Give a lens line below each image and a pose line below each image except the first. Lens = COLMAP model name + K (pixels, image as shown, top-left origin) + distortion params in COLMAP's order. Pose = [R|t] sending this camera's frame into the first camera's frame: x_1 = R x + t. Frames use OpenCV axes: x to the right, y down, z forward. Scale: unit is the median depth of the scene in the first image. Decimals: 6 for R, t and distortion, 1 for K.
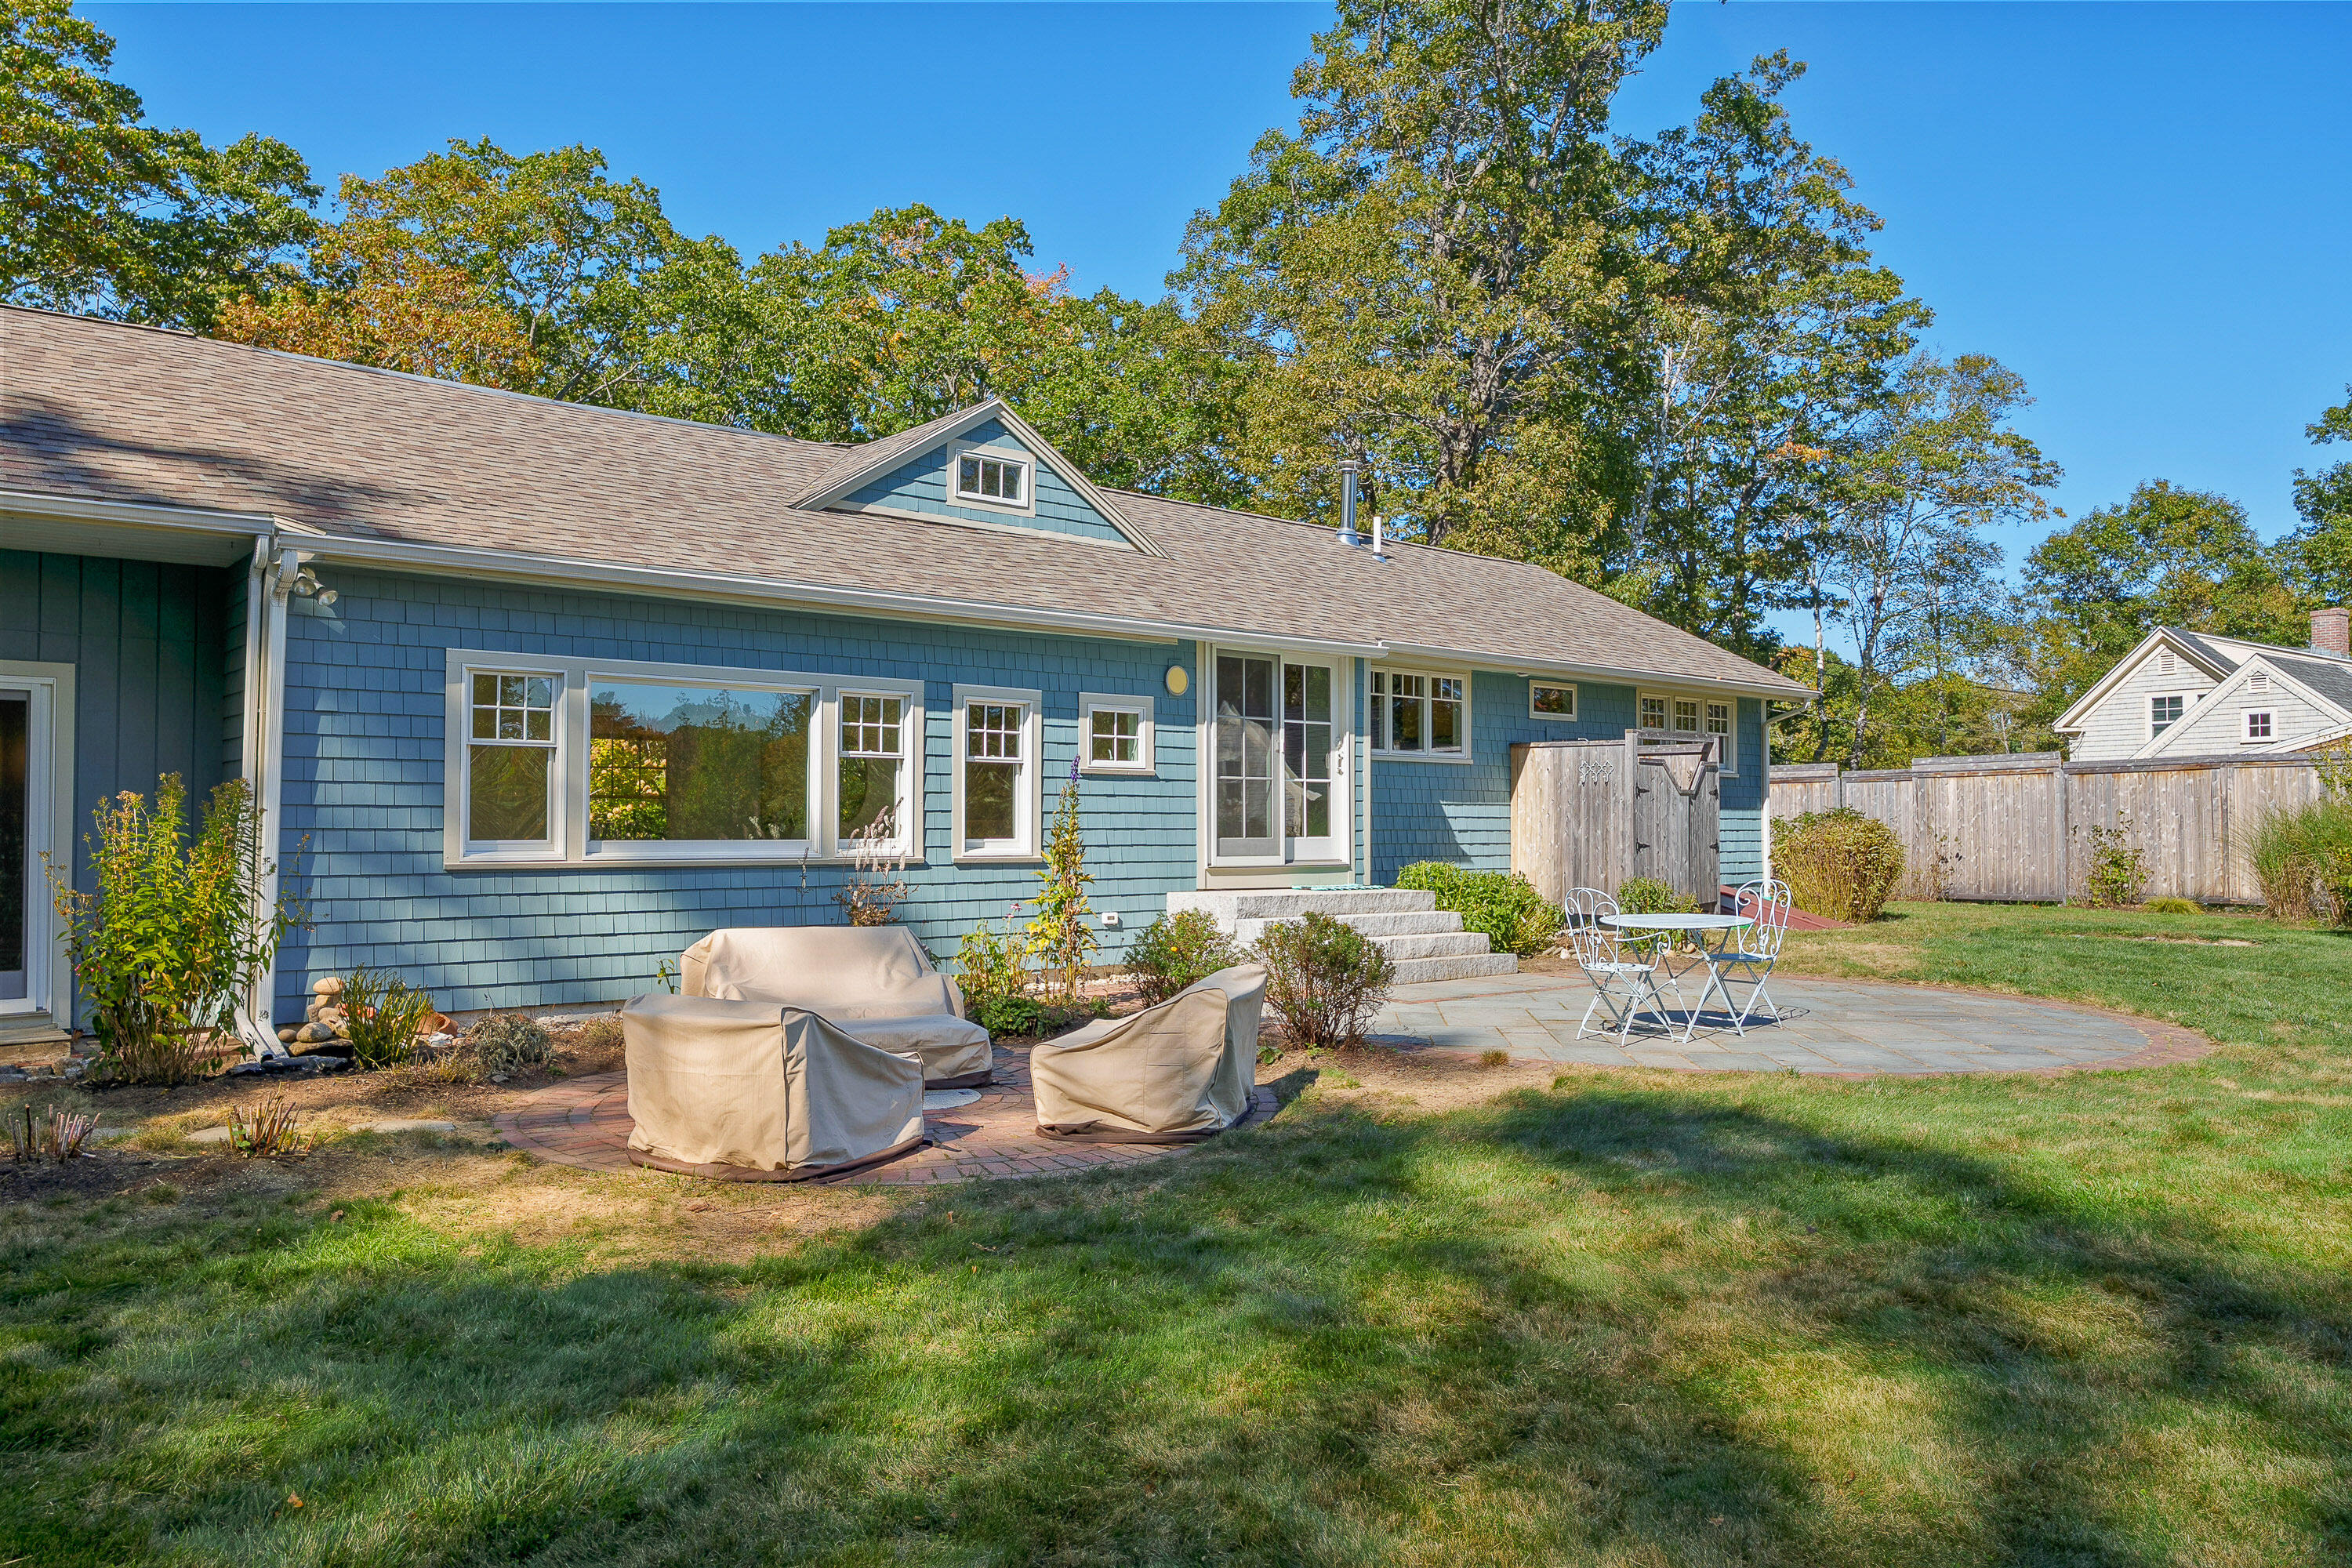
lens RADIAL K [[1584.0, 0, 1176.0], [0, 1584.0, 784.0], [0, 0, 1]] dist [-0.005119, -0.002942]
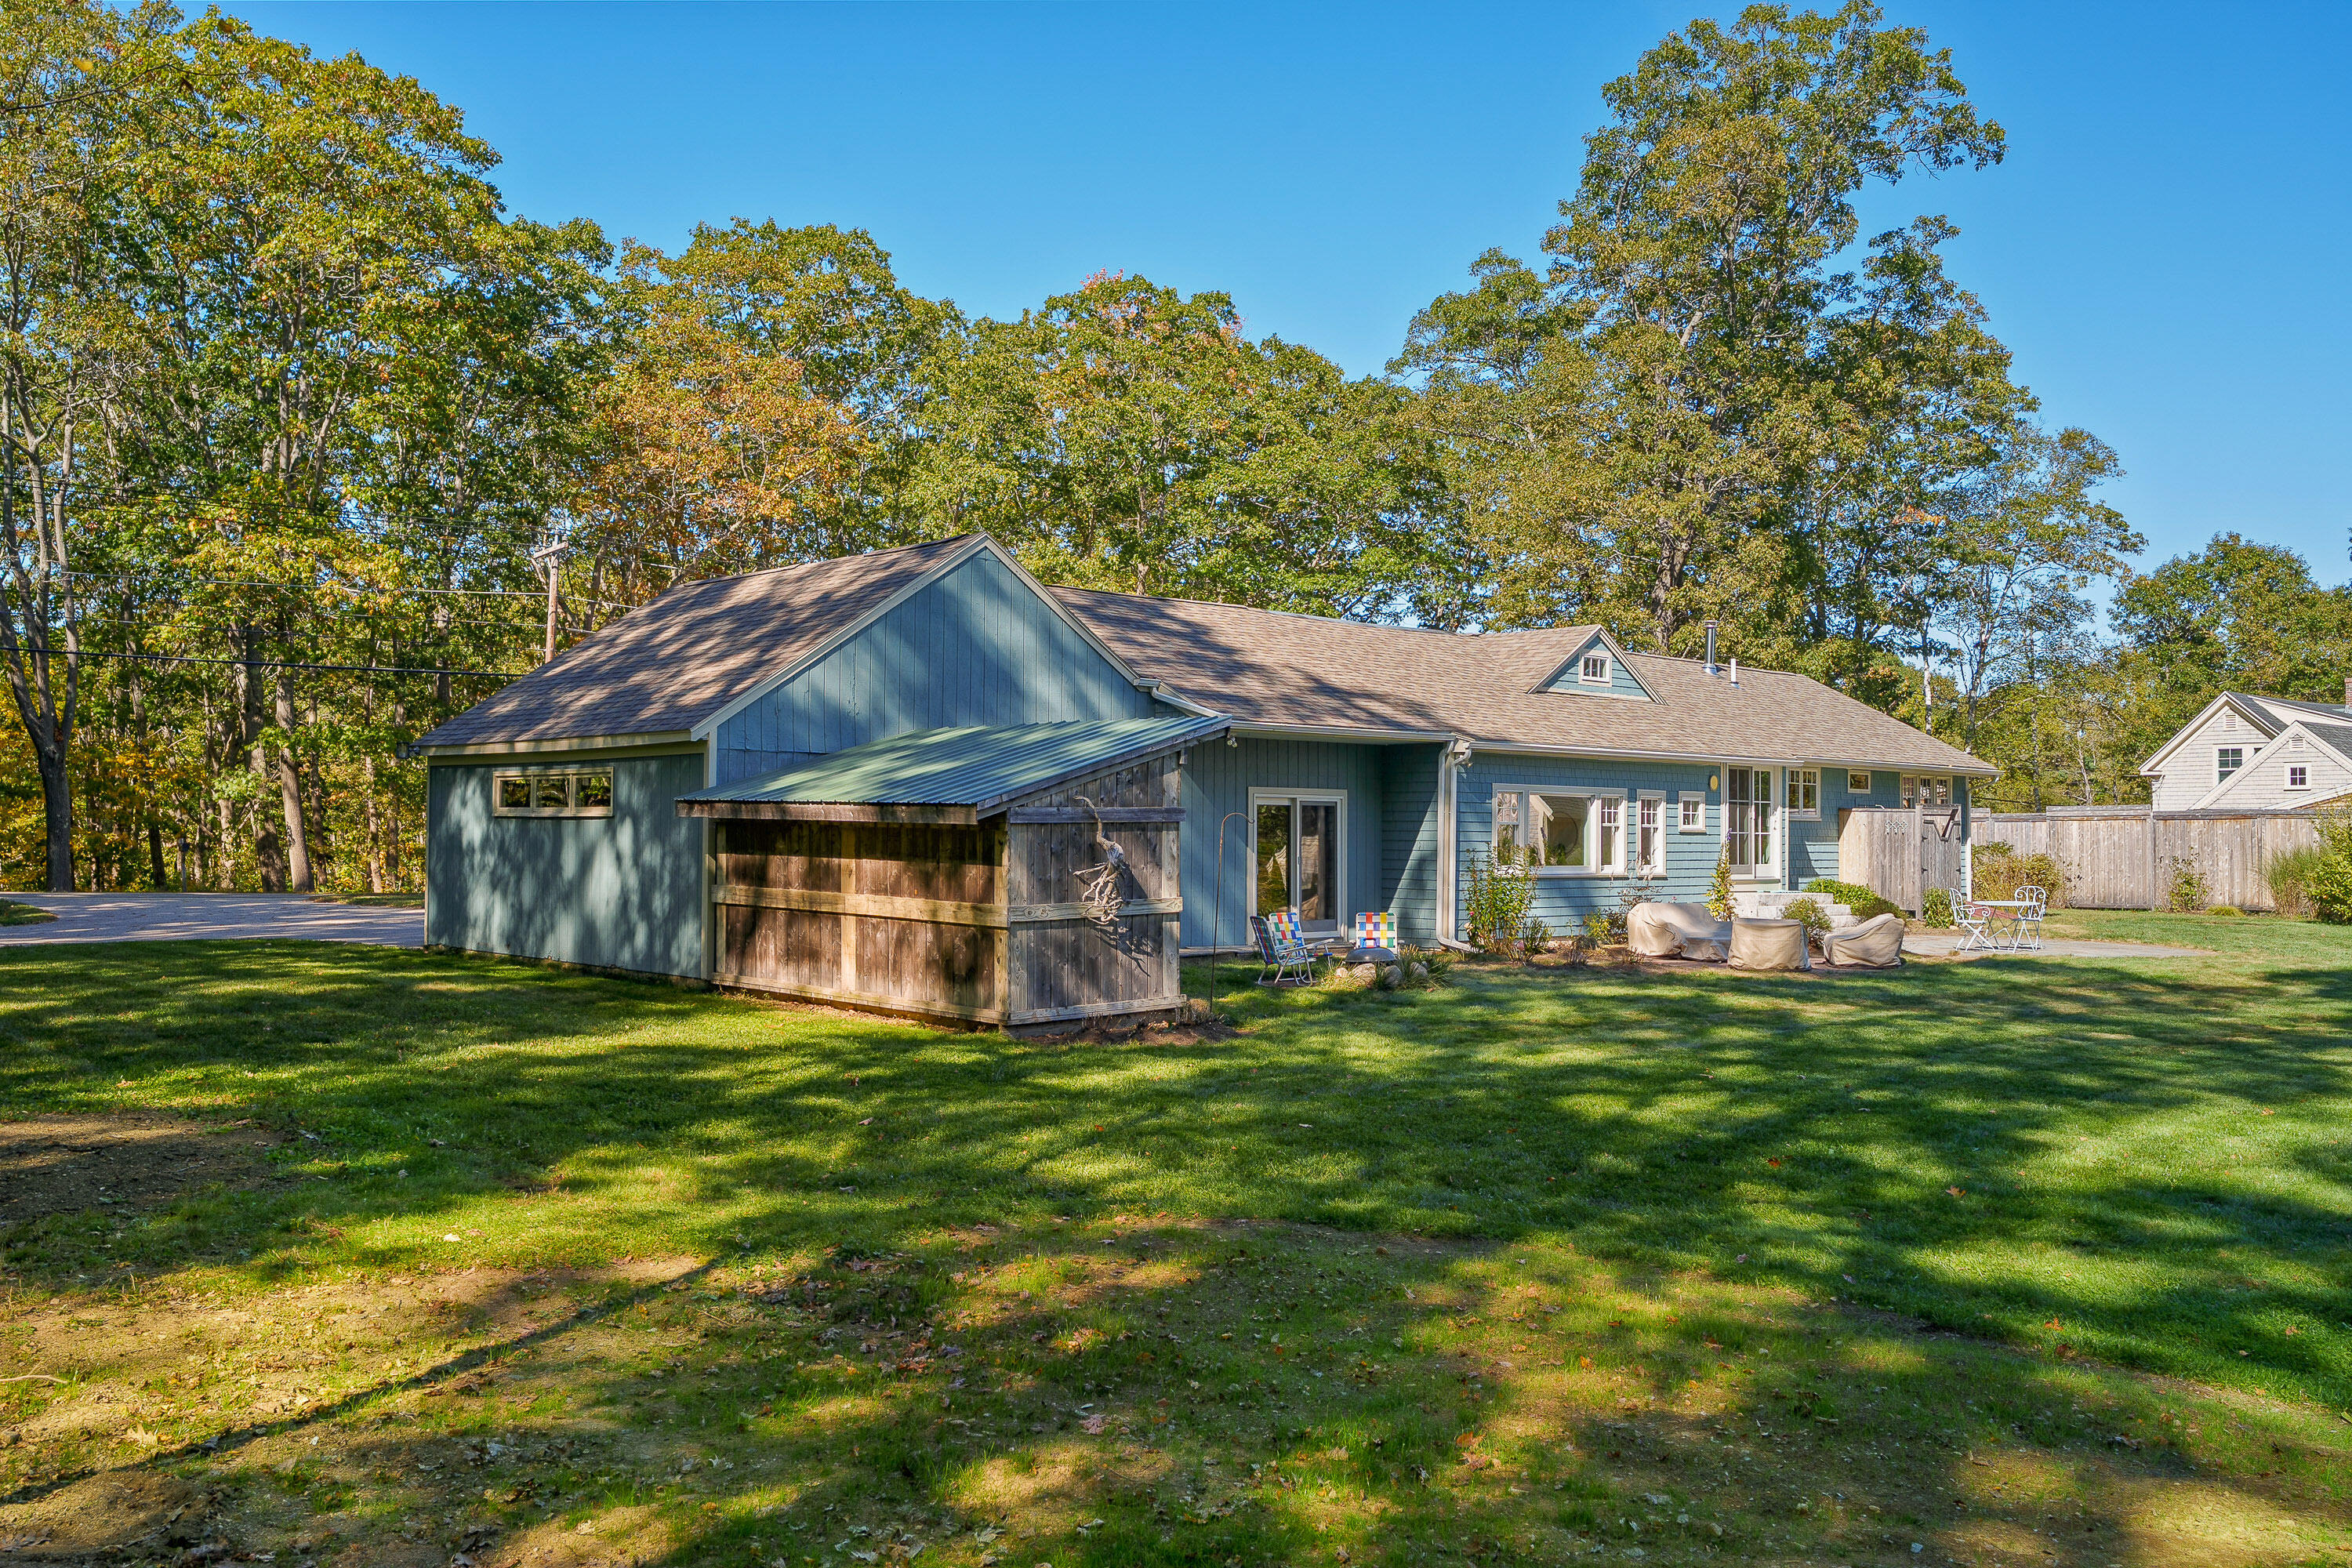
lens RADIAL K [[2039.9, 0, 1176.0], [0, 2039.9, 784.0], [0, 0, 1]] dist [0.005654, 0.007103]
pose [[0.997231, 0.007519, 0.073979, -0.340471], [-0.007571, 0.999971, 0.000419, -0.024407], [-0.073974, -0.000978, 0.997260, -0.580027]]
